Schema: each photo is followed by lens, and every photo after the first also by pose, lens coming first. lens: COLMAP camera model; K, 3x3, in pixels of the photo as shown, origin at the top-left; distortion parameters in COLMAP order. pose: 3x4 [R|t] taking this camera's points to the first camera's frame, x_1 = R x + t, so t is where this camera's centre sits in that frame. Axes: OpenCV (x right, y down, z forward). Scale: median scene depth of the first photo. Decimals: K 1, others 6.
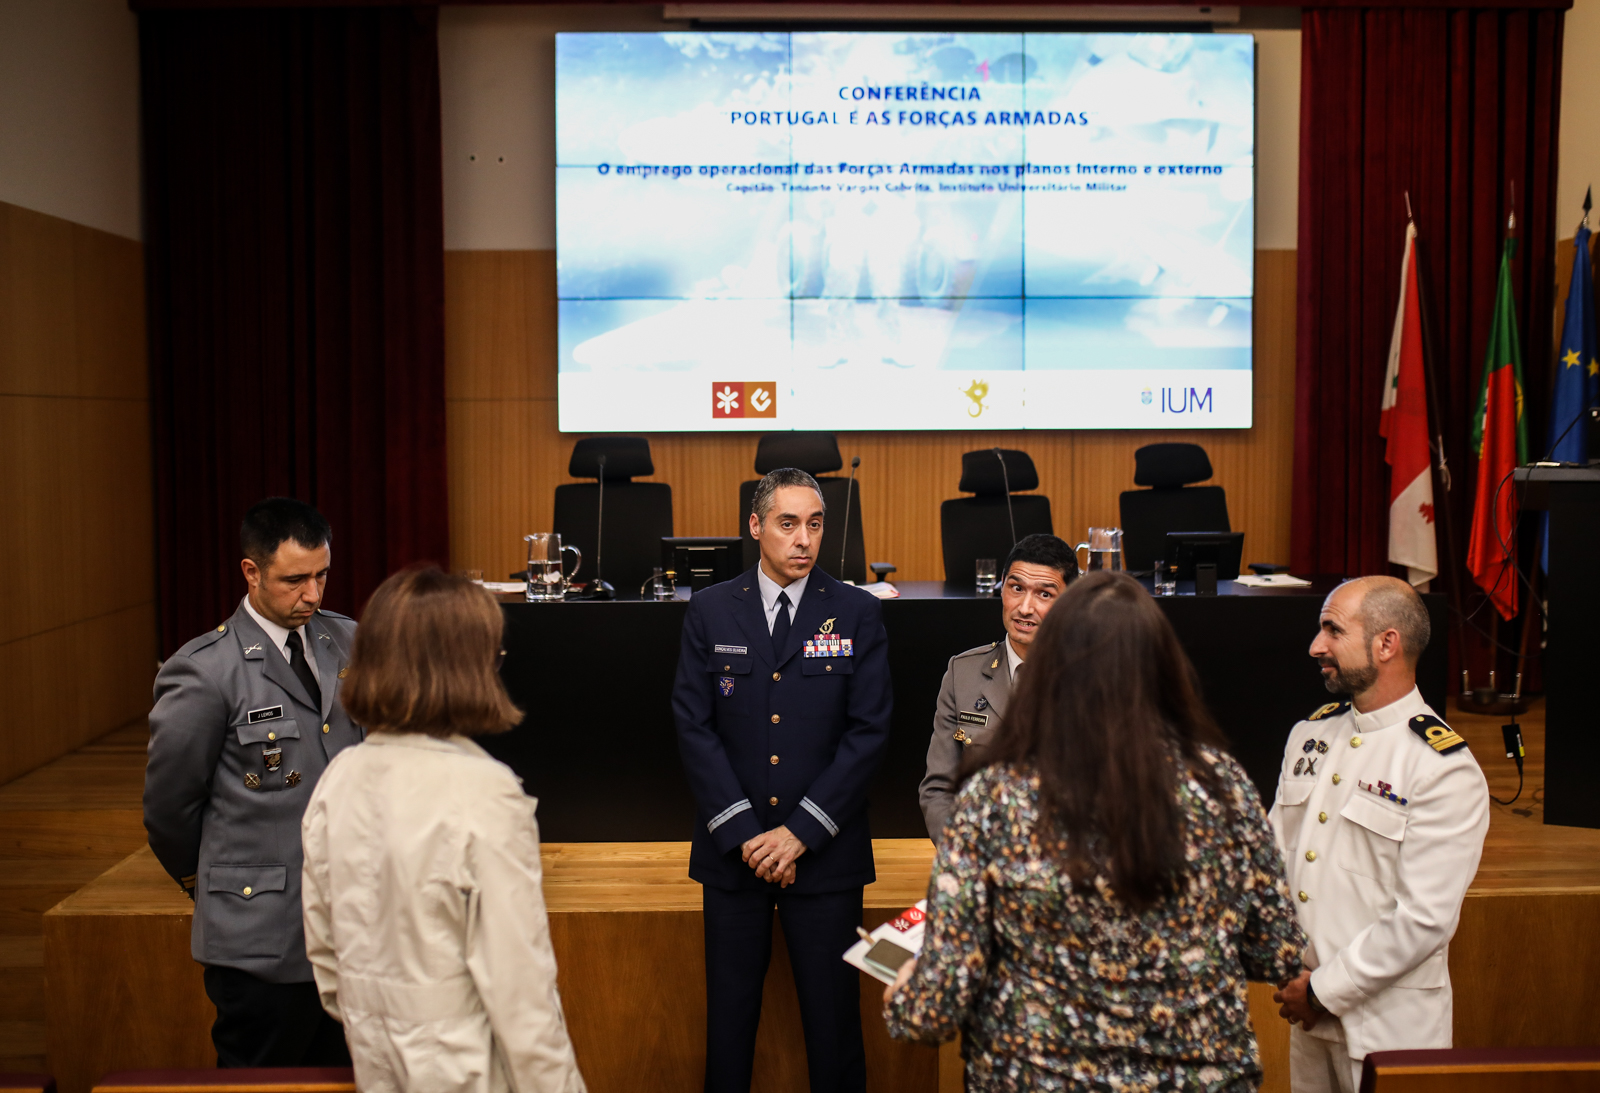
lens RADIAL K [[1673.9, 0, 802.8], [0, 1673.9, 502.5], [0, 0, 1]] dist [-0.021025, 0.021717]
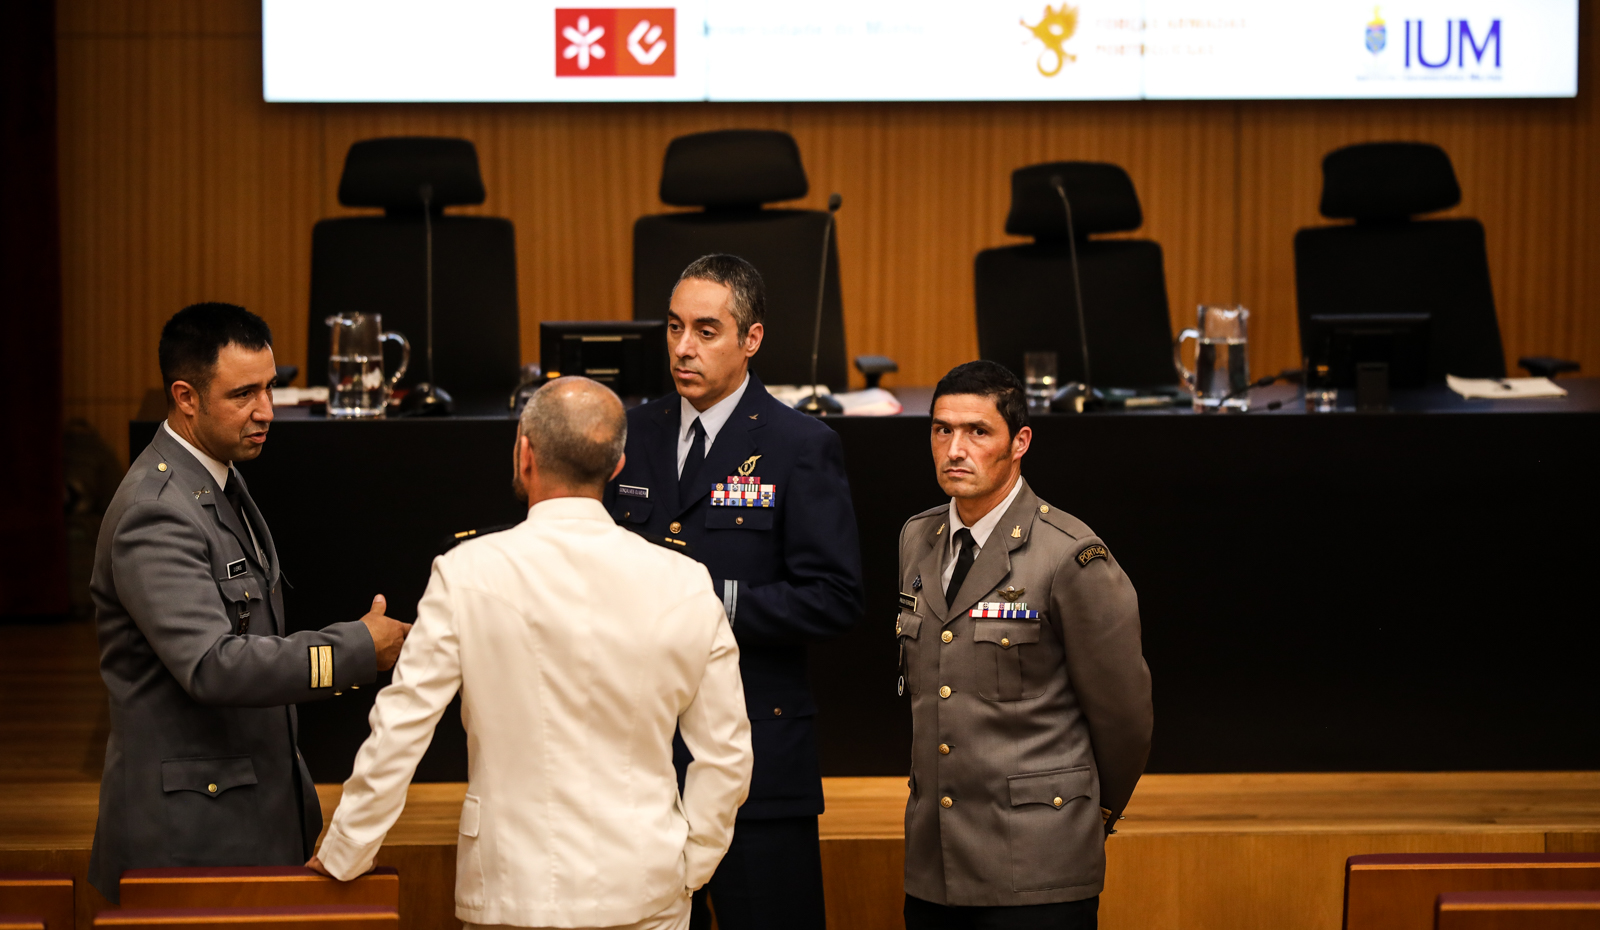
lens RADIAL K [[8008.9, 0, 800.0], [0, 8008.9, 465.0], [0, 0, 1]] dist [0.334377, 9.792697]
pose [[0.999243, 0.002135, 0.038834, -0.077259], [-0.004471, 0.998179, 0.060156, -0.083398], [-0.038635, -0.060284, 0.997433, -1.590987]]
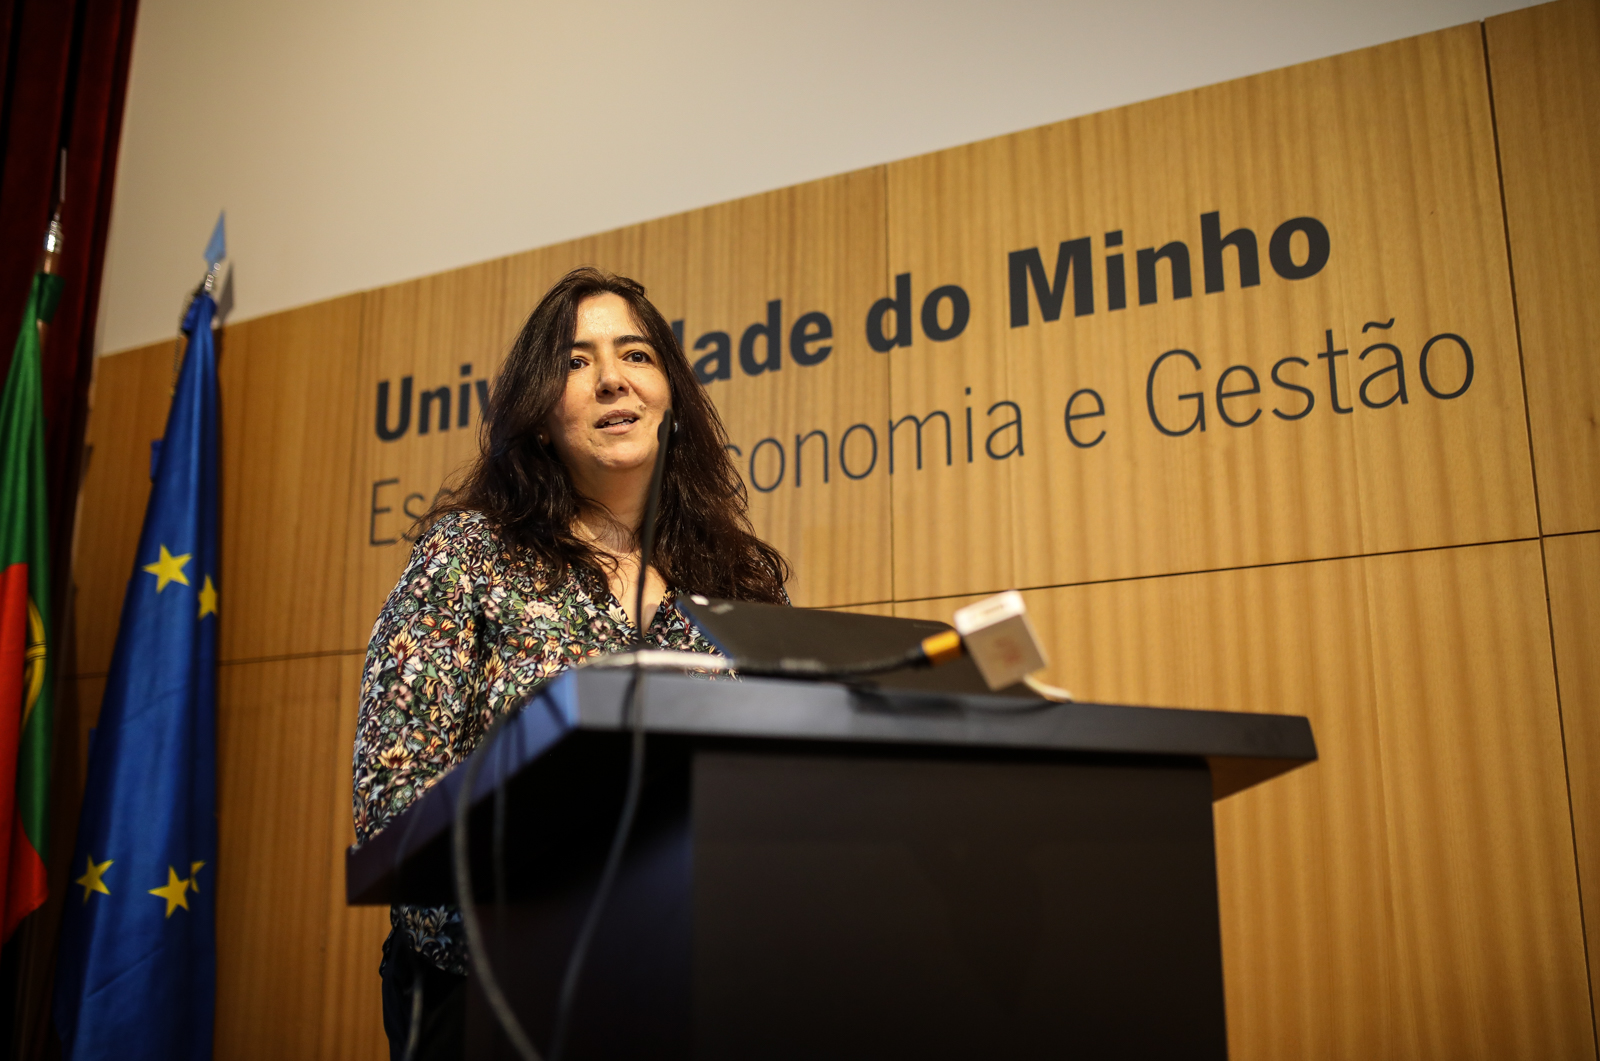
lens RADIAL K [[1579.4, 0, 800.0], [0, 1579.4, 530.5], [0, 0, 1]] dist [-0.092946, 0.171089]
pose [[0.530865, 0.189446, 0.826010, 0.205572], [0.041836, 0.967646, -0.248817, 0.009533], [-0.846423, 0.166645, 0.505764, 0.629740]]
